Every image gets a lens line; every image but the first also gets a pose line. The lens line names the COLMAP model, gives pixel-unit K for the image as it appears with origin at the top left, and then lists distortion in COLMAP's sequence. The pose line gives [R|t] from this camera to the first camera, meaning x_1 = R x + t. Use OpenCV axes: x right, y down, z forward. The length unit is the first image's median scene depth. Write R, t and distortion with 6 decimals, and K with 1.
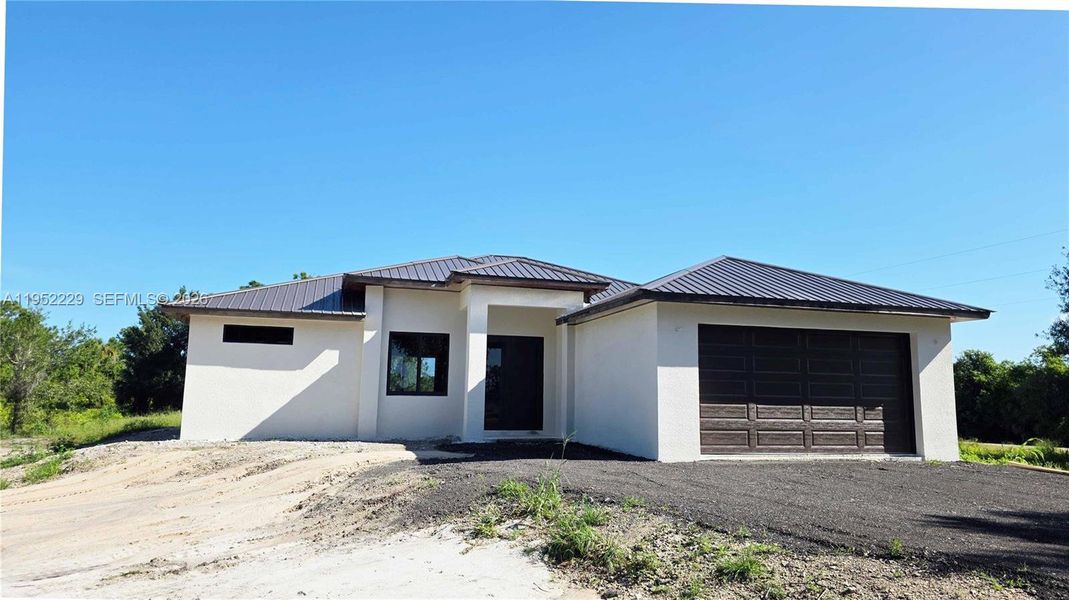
lens RADIAL K [[713.4, 0, 540.2], [0, 713.4, 304.3], [0, 0, 1]] dist [0.032756, -0.000560]
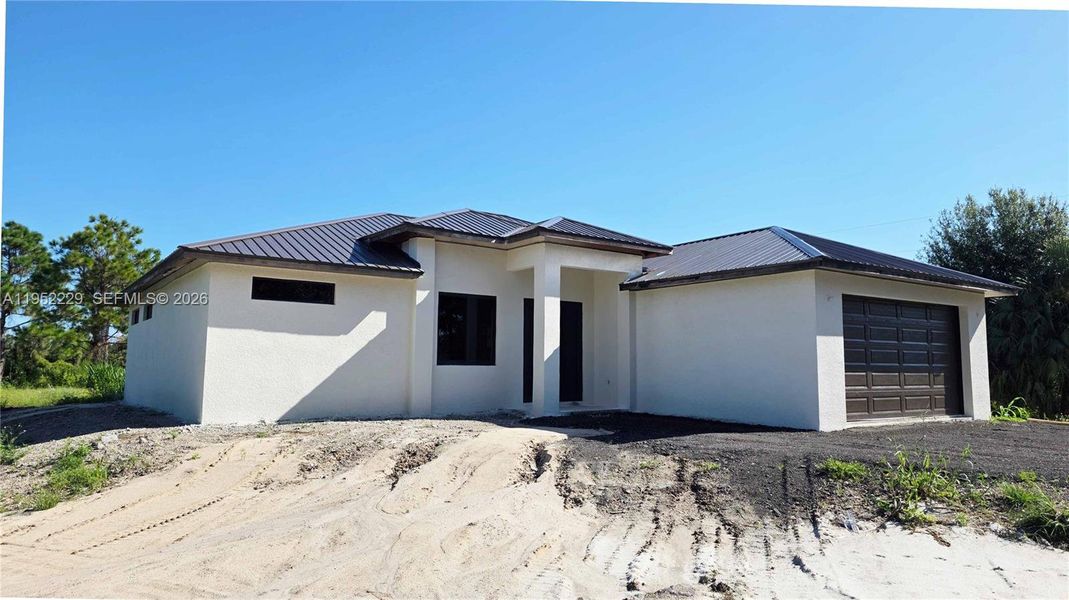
lens RADIAL K [[713.4, 0, 540.2], [0, 713.4, 304.3], [0, 0, 1]] dist [0.032756, -0.000560]
pose [[0.938700, 0.022844, 0.343978, -0.469129], [-0.038935, 0.998443, 0.039943, 0.016714], [-0.342530, -0.050887, 0.938128, 0.175920]]
